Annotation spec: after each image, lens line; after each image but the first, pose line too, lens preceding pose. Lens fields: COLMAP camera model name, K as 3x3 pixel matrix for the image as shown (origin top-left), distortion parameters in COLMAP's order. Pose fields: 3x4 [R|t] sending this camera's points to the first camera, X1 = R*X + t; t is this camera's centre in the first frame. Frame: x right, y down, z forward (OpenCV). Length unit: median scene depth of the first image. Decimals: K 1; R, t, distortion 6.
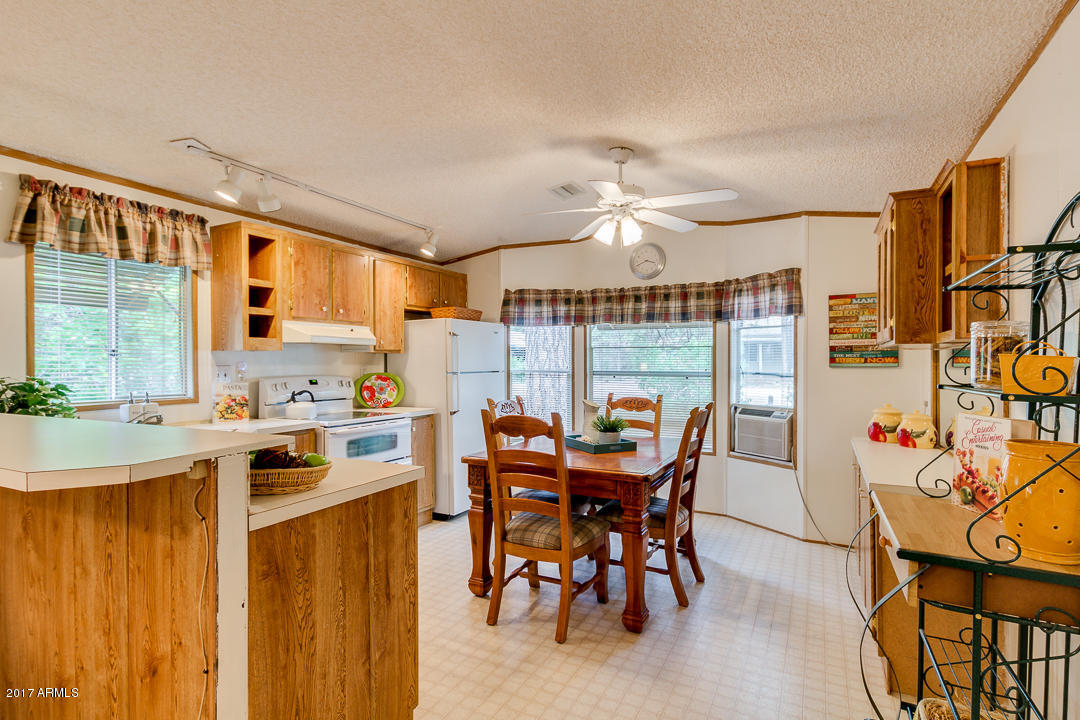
lens RADIAL K [[544.8, 0, 525.2], [0, 544.8, 361.8], [0, 0, 1]] dist [0.008375, -0.000536]
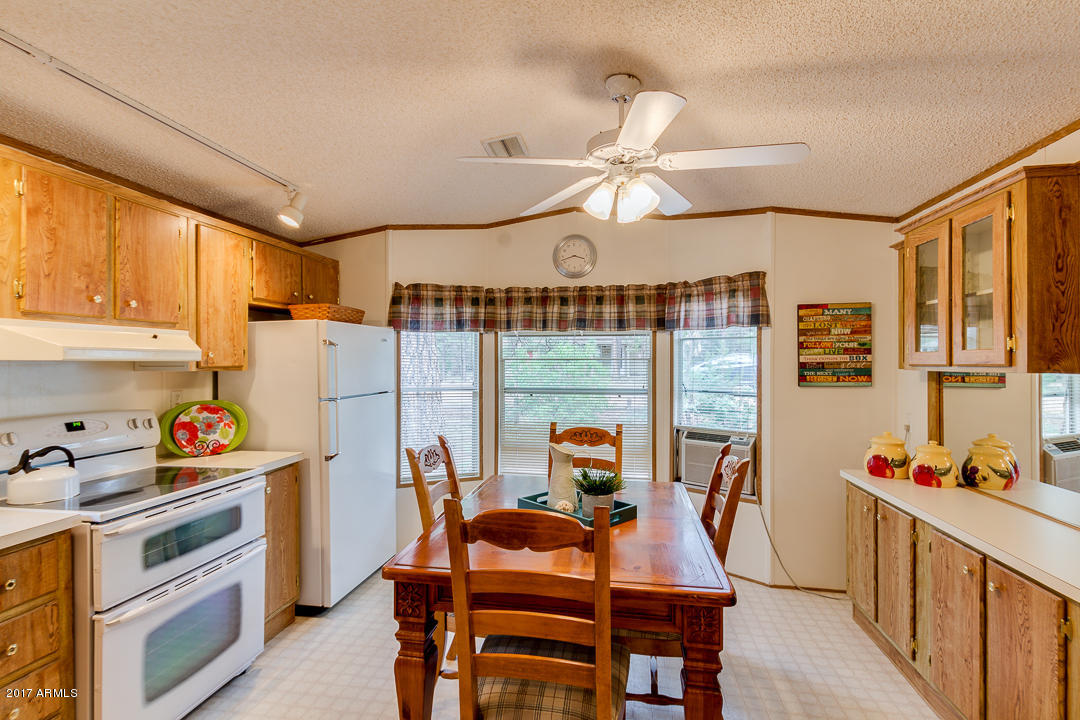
lens RADIAL K [[516.9, 0, 534.2], [0, 516.9, 358.0], [0, 0, 1]] dist [0.016628, -0.008017]
pose [[0.949057, -0.000013, 0.315104, -0.099274], [0.002074, 0.999979, -0.006206, -0.029052], [-0.315097, 0.006543, 0.949037, 0.316127]]
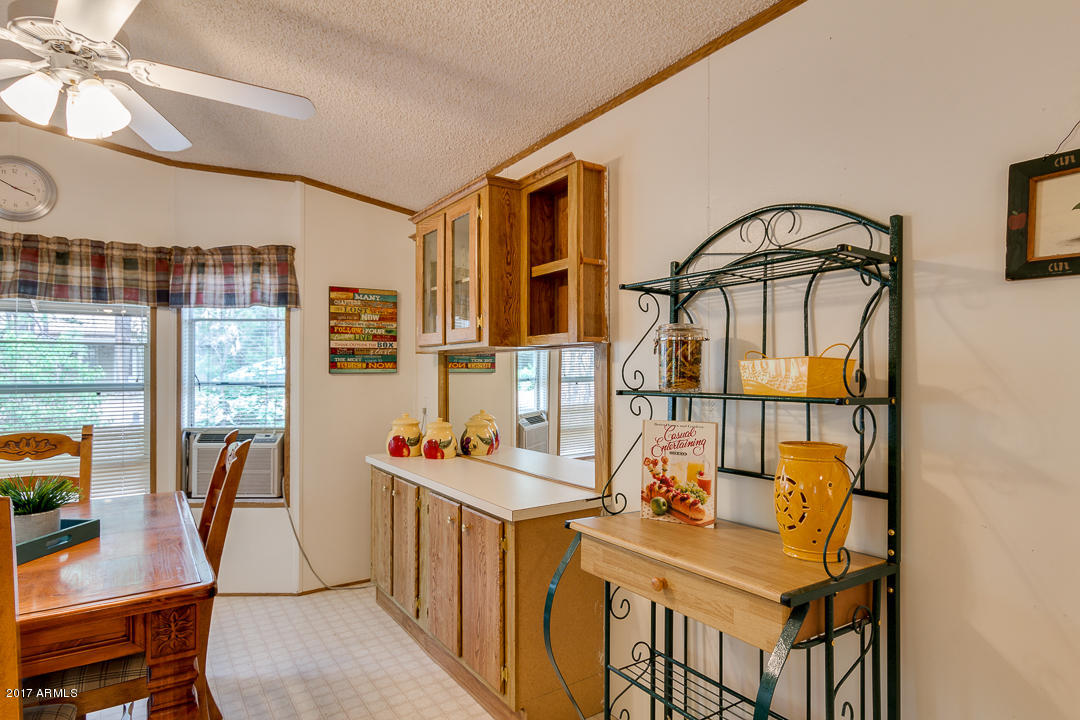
lens RADIAL K [[597.1, 0, 537.1], [0, 597.1, 368.3], [0, 0, 1]] dist [0.013041, -0.000130]
pose [[0.473209, -0.001772, 0.880948, -0.081412], [0.002310, 0.999997, 0.000770, 0.001486], [-0.880947, 0.001670, 0.473212, 0.273827]]
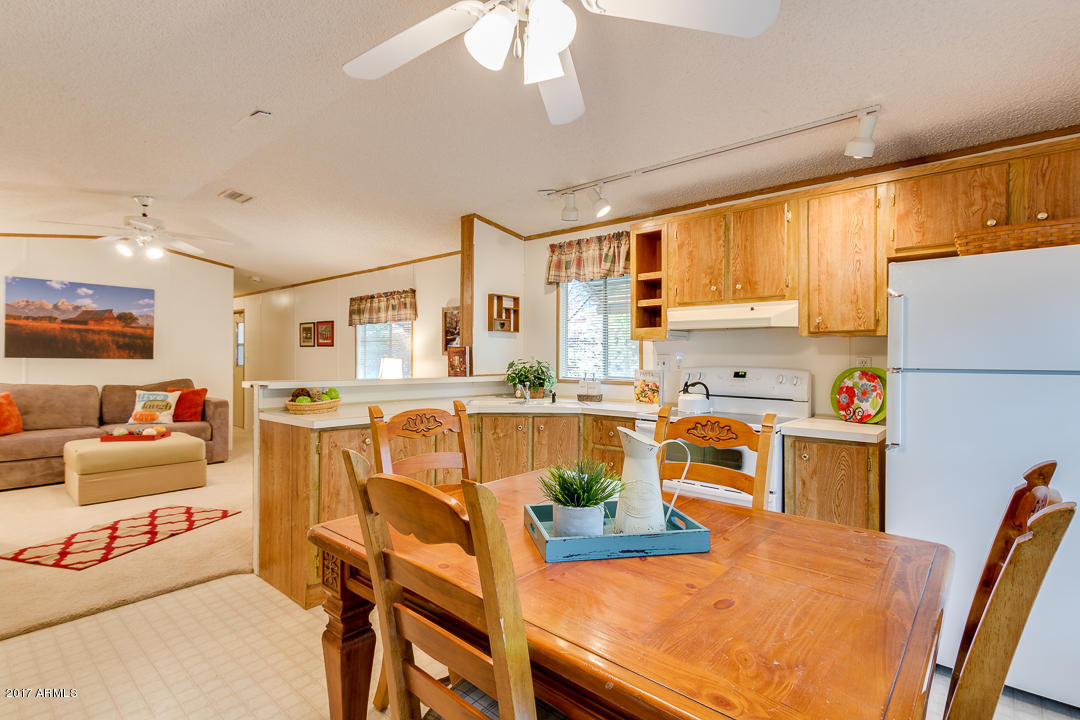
lens RADIAL K [[516.9, 0, 534.2], [0, 516.9, 358.0], [0, 0, 1]] dist [0.016628, -0.008017]
pose [[-0.228069, -0.000927, -0.973644, 0.448743], [-0.006678, 0.999978, 0.000612, 0.012535], [0.973622, 0.006641, -0.228070, 0.840097]]
